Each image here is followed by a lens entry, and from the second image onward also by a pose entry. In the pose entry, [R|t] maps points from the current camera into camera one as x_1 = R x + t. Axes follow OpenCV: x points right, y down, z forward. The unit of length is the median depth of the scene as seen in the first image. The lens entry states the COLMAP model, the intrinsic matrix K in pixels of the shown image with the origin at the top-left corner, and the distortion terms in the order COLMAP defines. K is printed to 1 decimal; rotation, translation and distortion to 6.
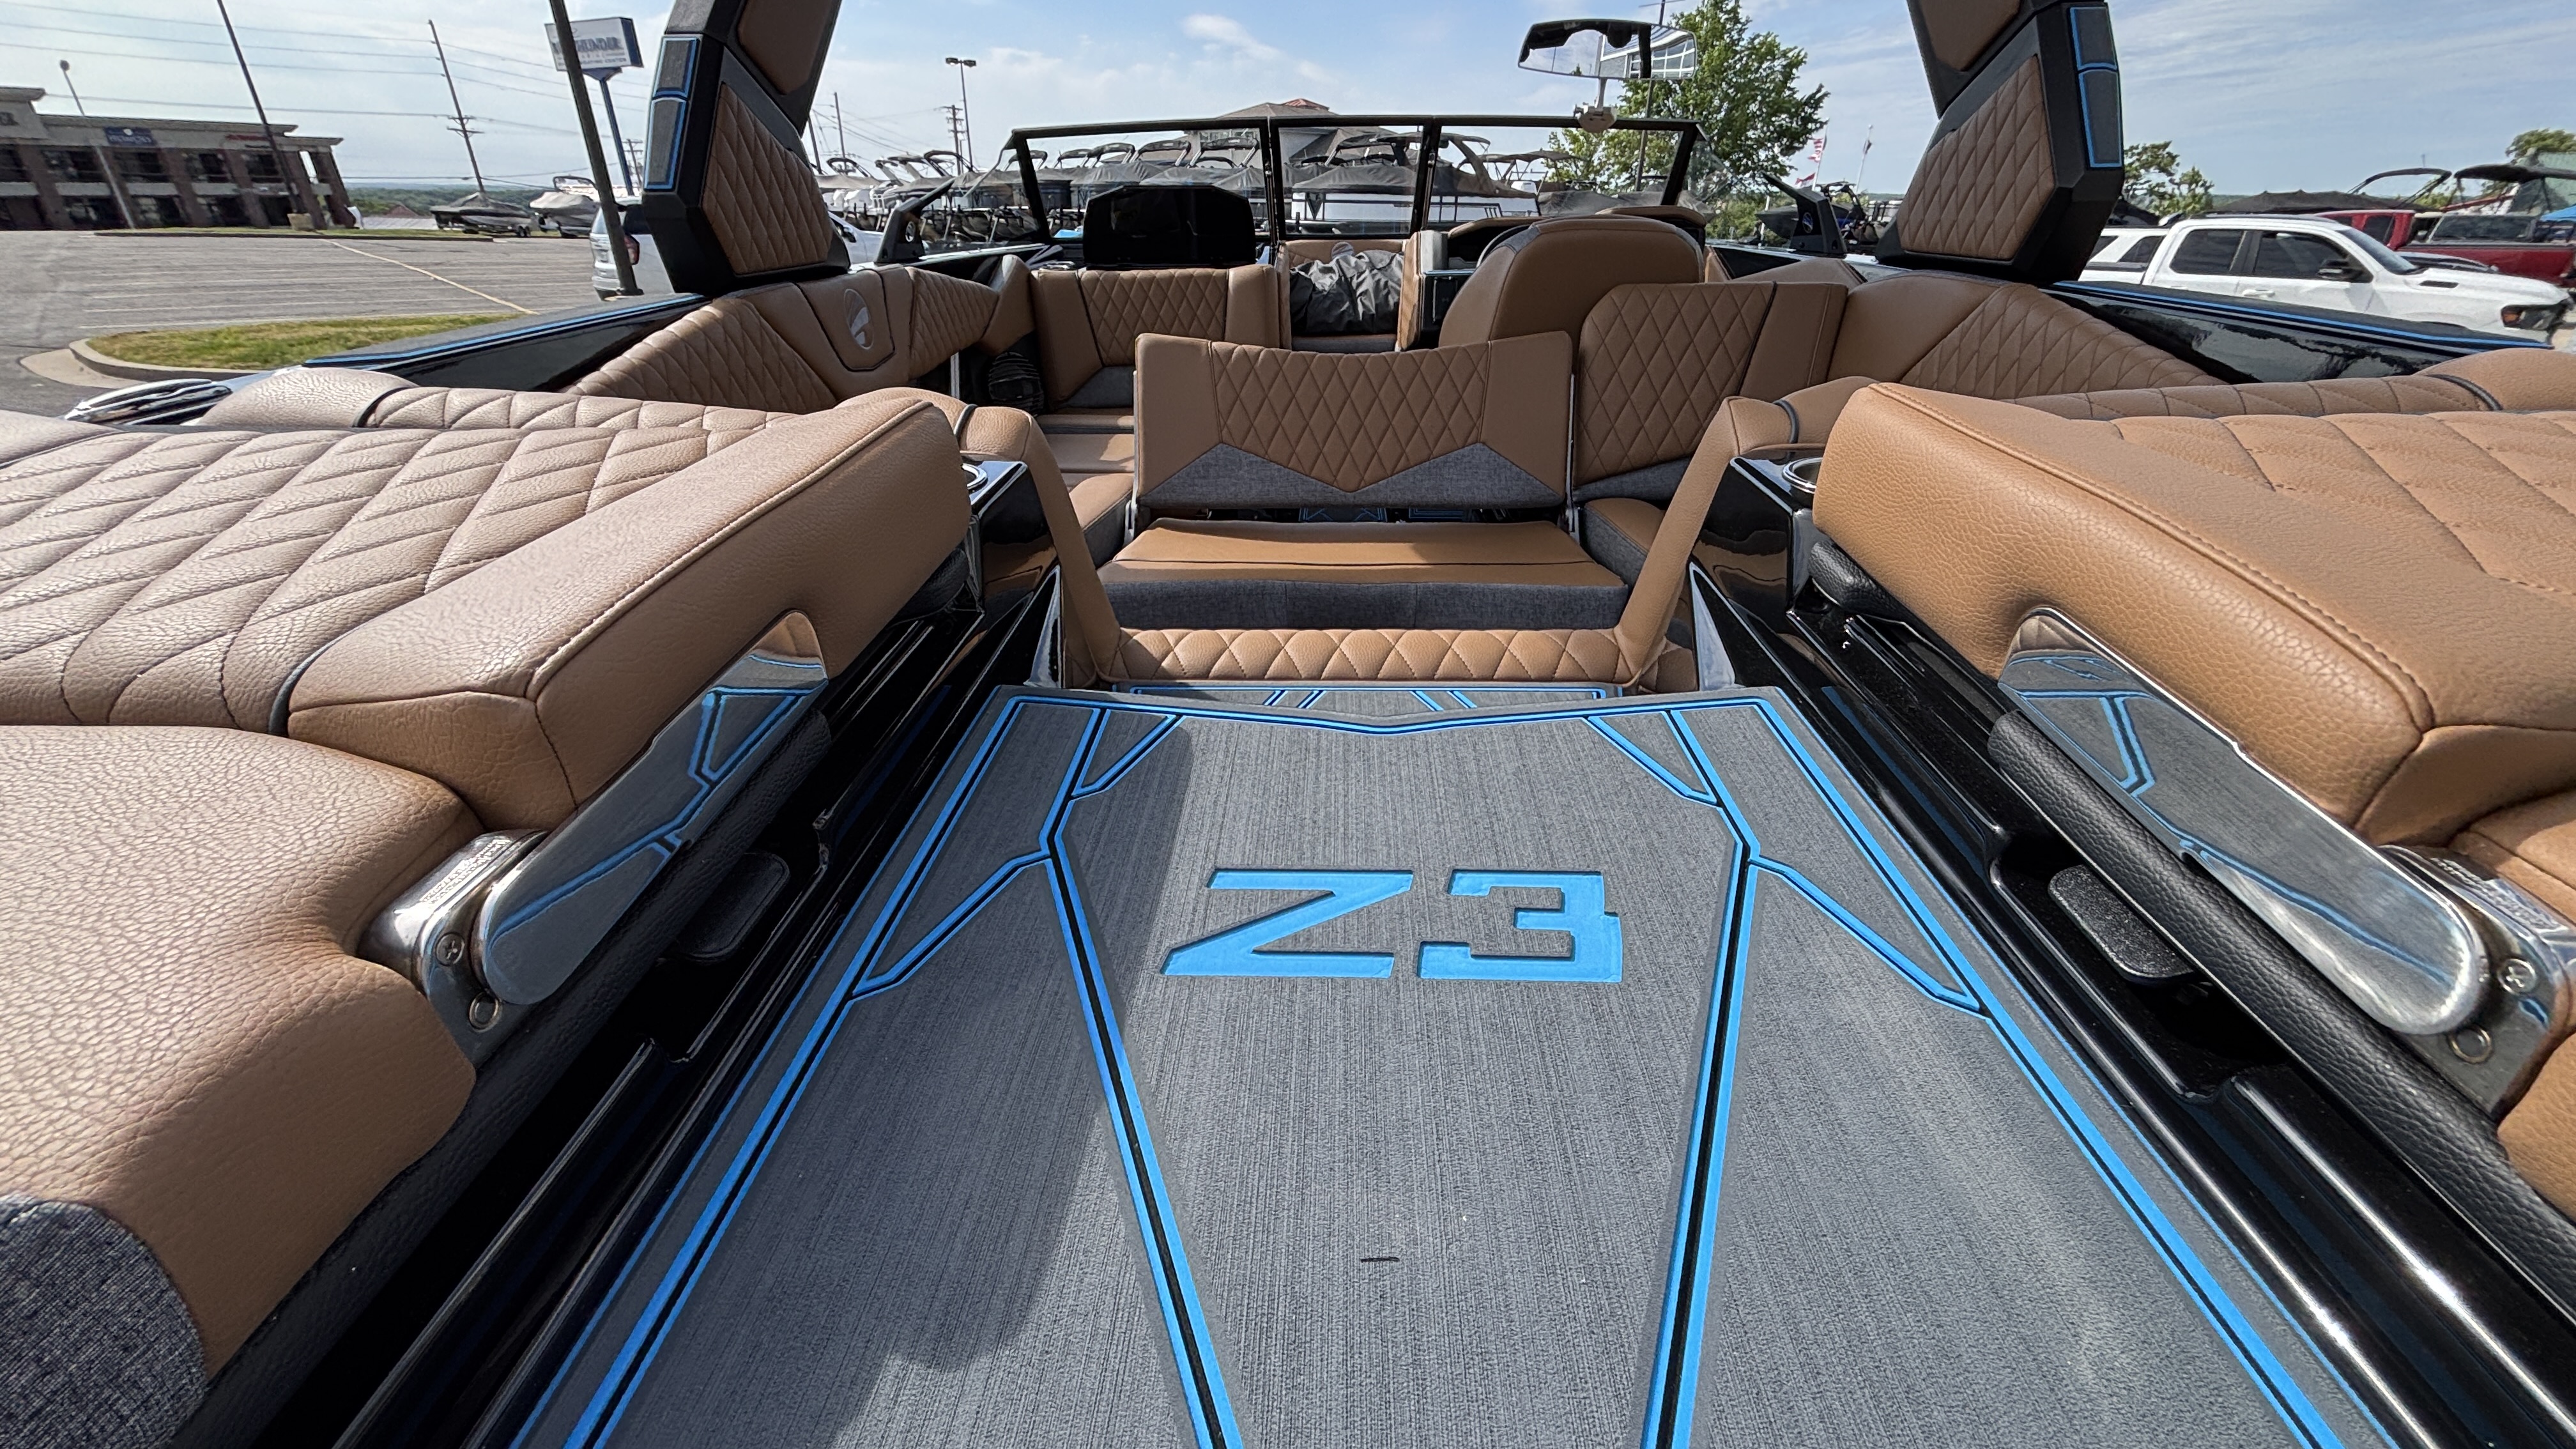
lens RADIAL K [[1051.1, 0, 1287.1], [0, 1051.1, 728.8], [0, 0, 1]] dist [0.008662, -0.002423]
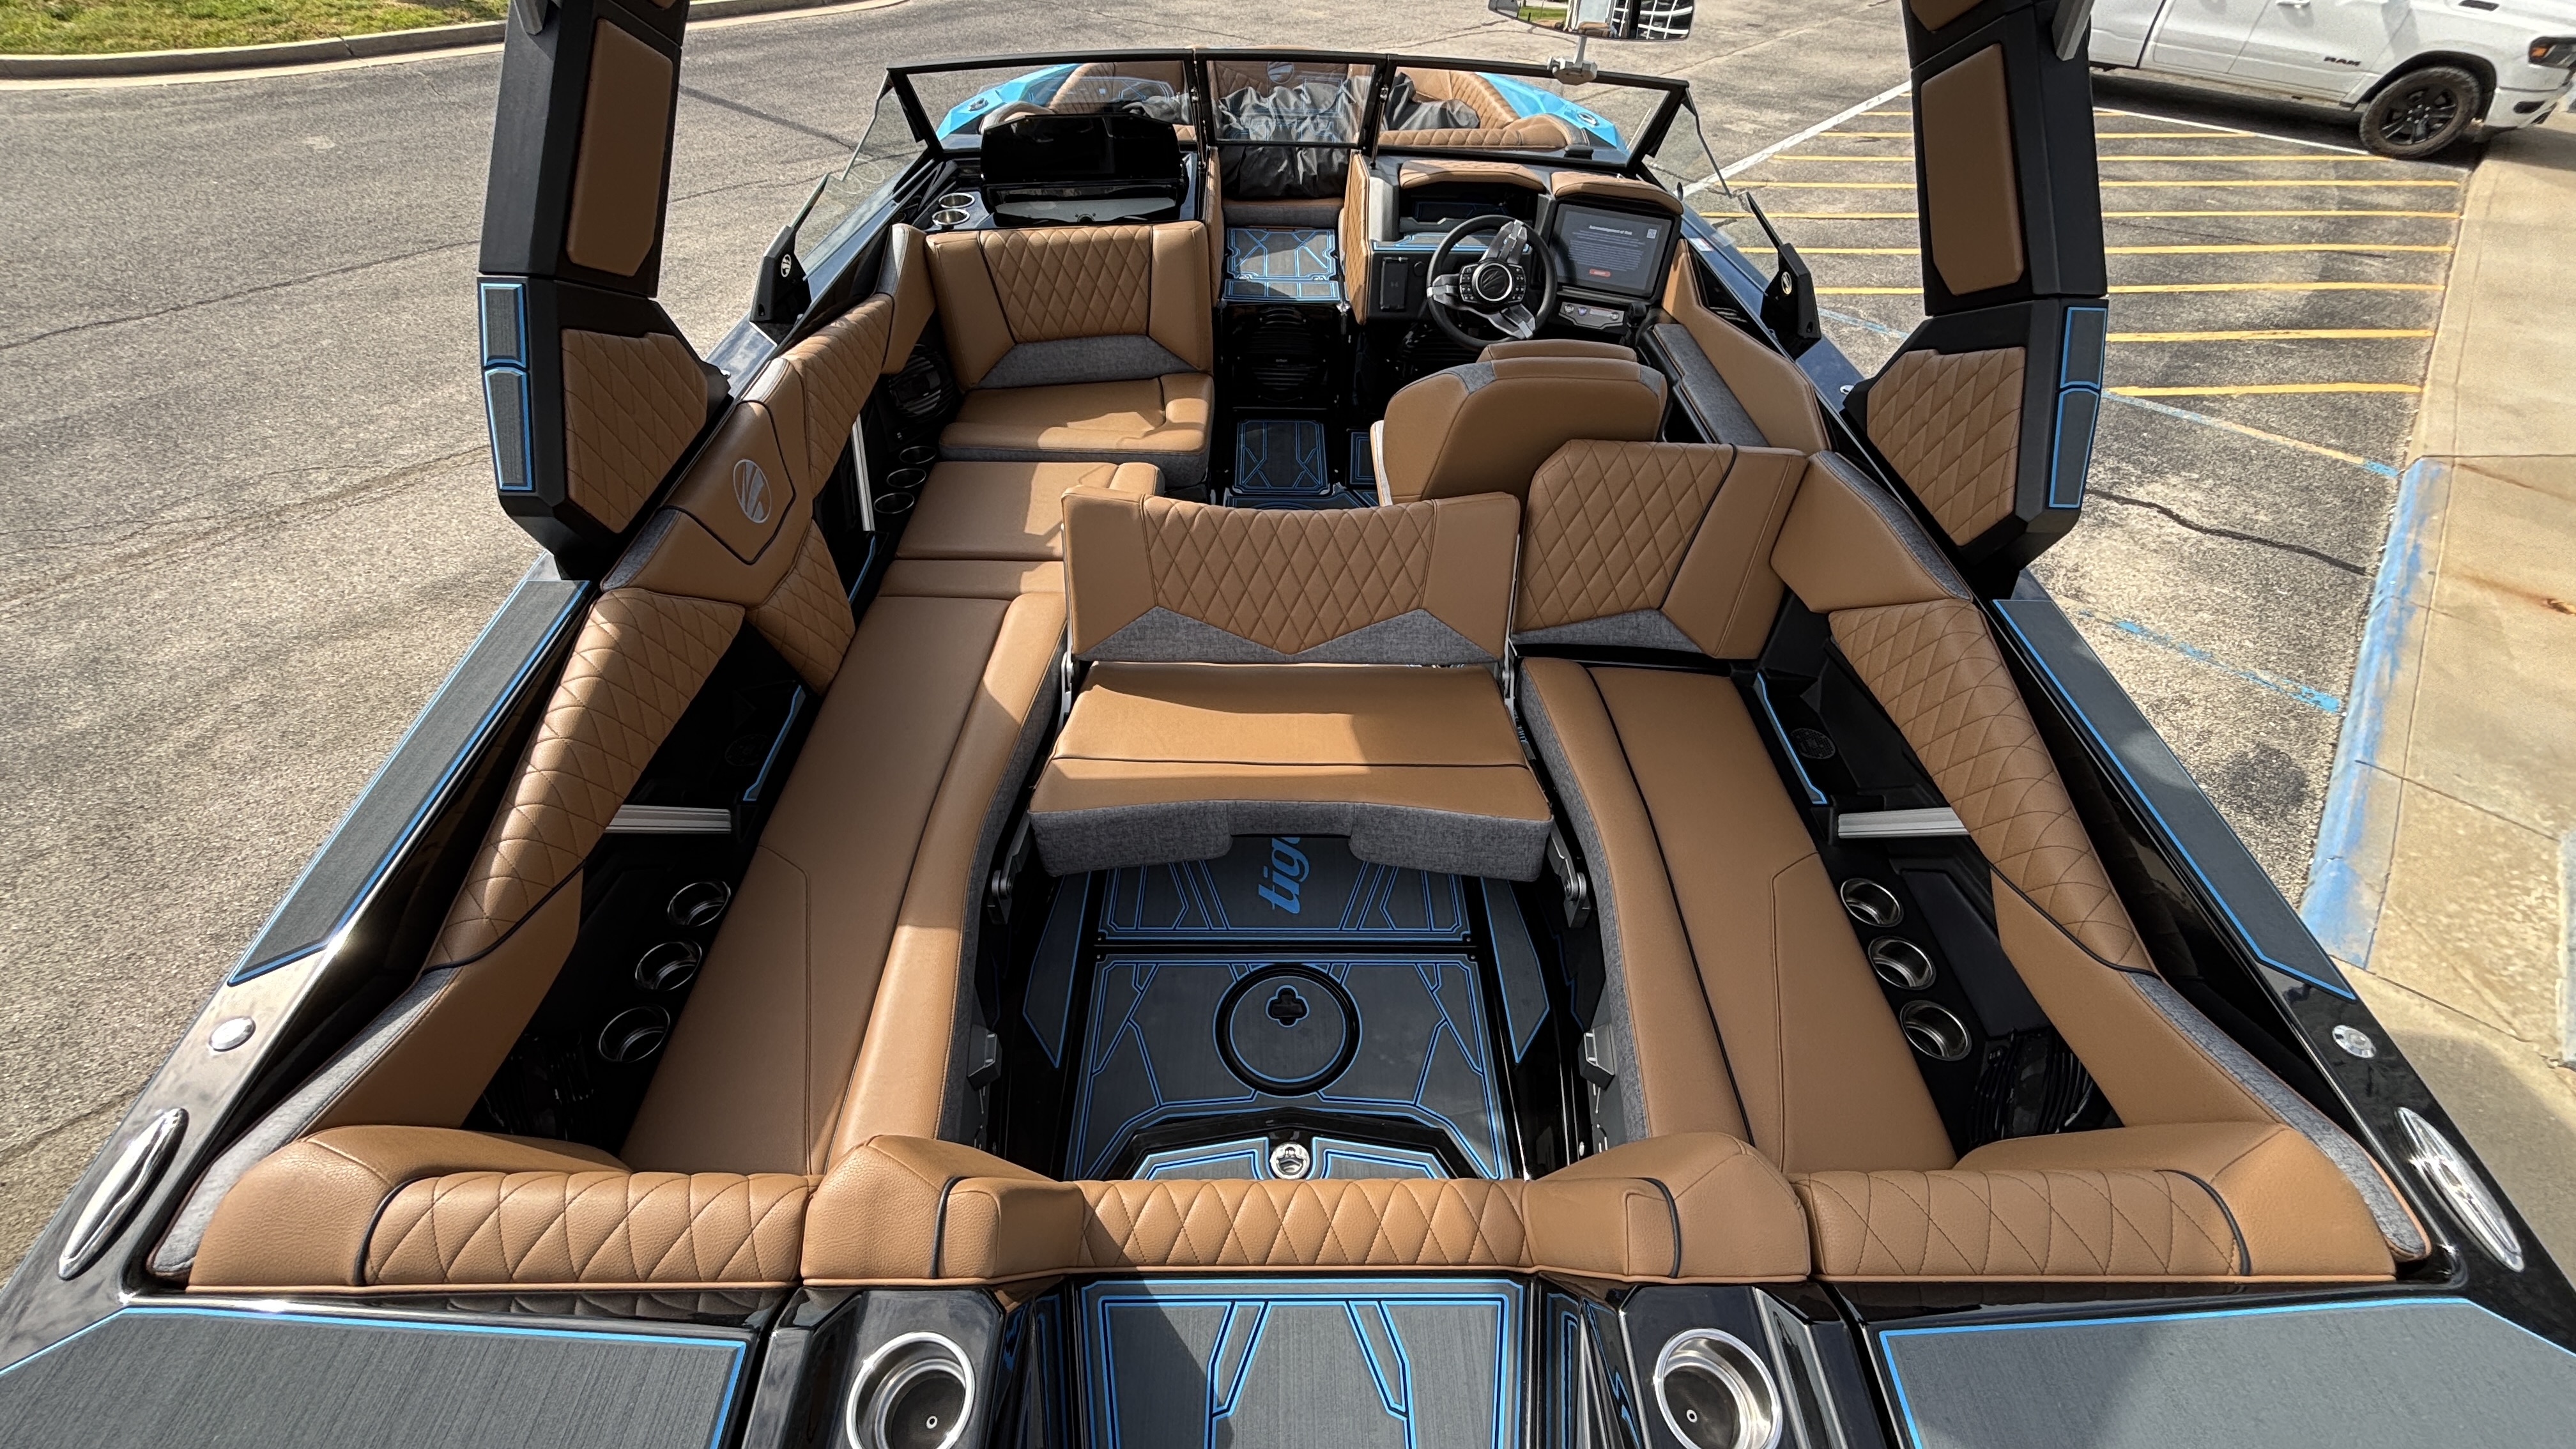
lens RADIAL K [[1051.1, 0, 1282.5], [0, 1051.1, 732.7], [0, 0, 1]] dist [0.008662, -0.002423]
pose [[0.998227, -0.011003, 0.058498, -0.004974], [-0.006733, 0.955589, 0.294625, -0.444381], [-0.059142, -0.294496, 0.953821, 0.035709]]
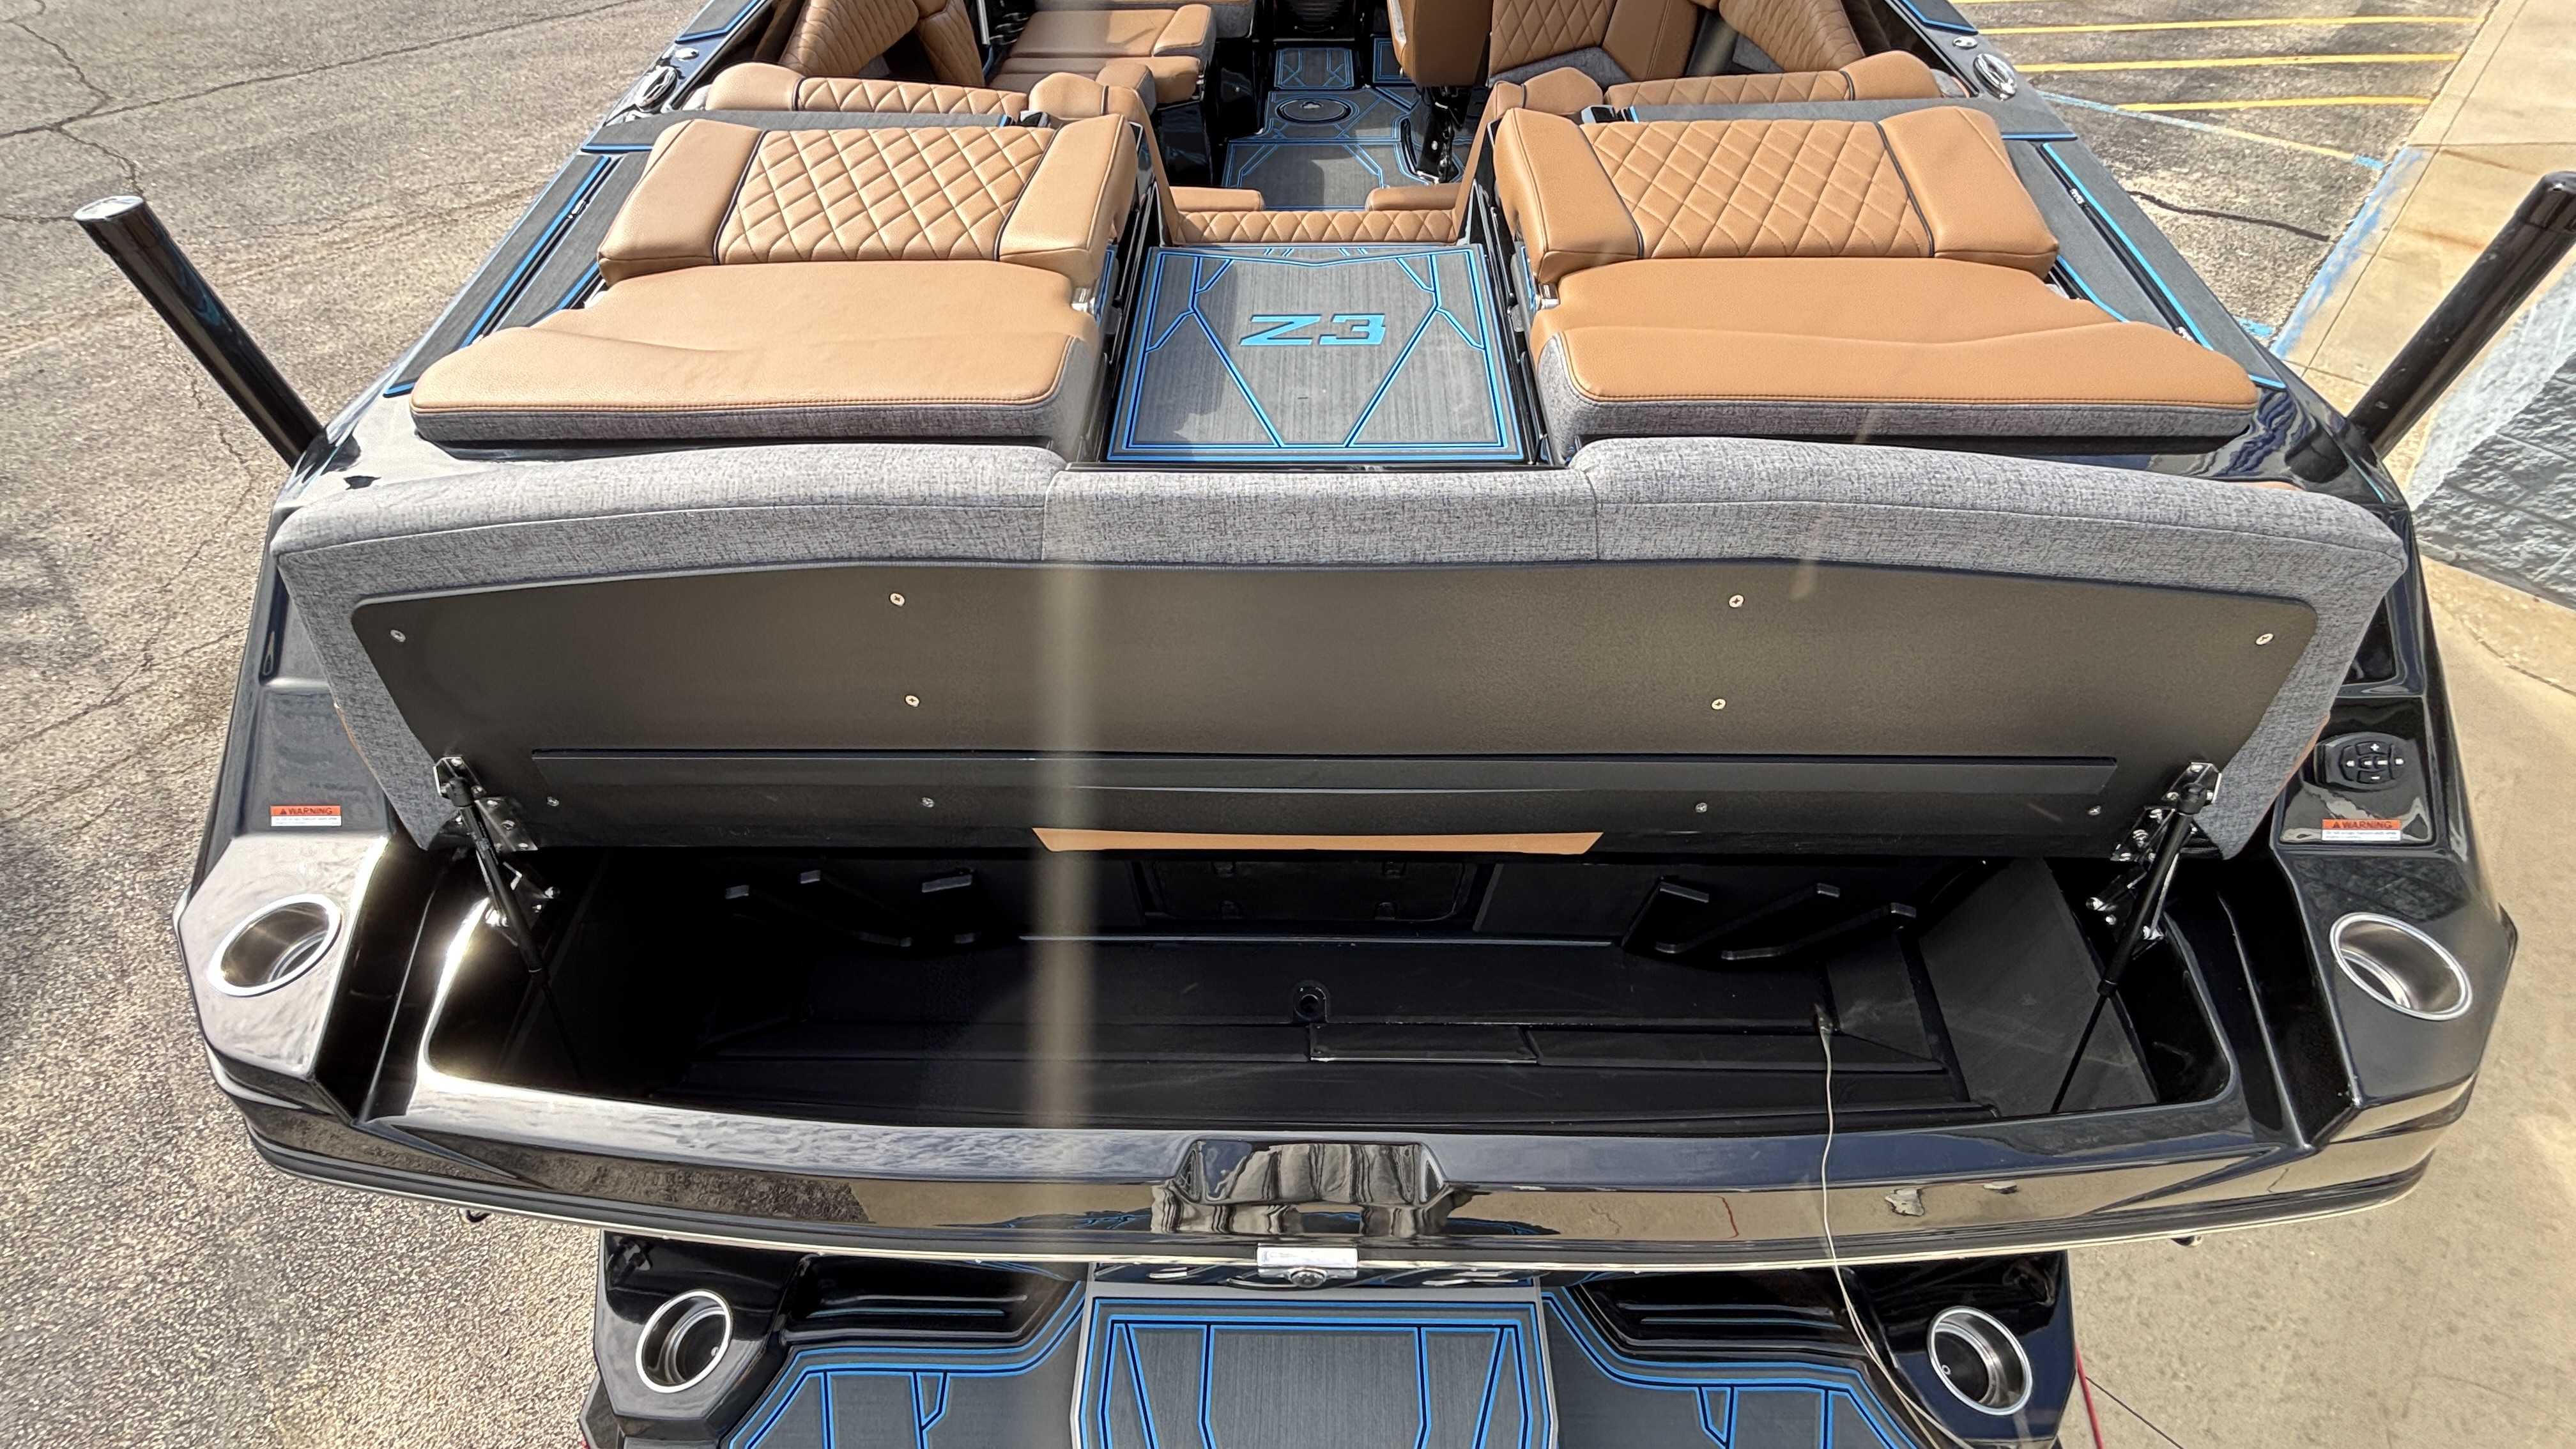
lens RADIAL K [[1051.1, 0, 1288.8], [0, 1051.1, 723.4], [0, 0, 1]] dist [0.008662, -0.002423]
pose [[0.999697, -0.016339, 0.018401, -0.009470], [0.008312, 0.928022, 0.372434, 0.023544], [-0.023162, -0.372168, 0.927876, -0.500763]]
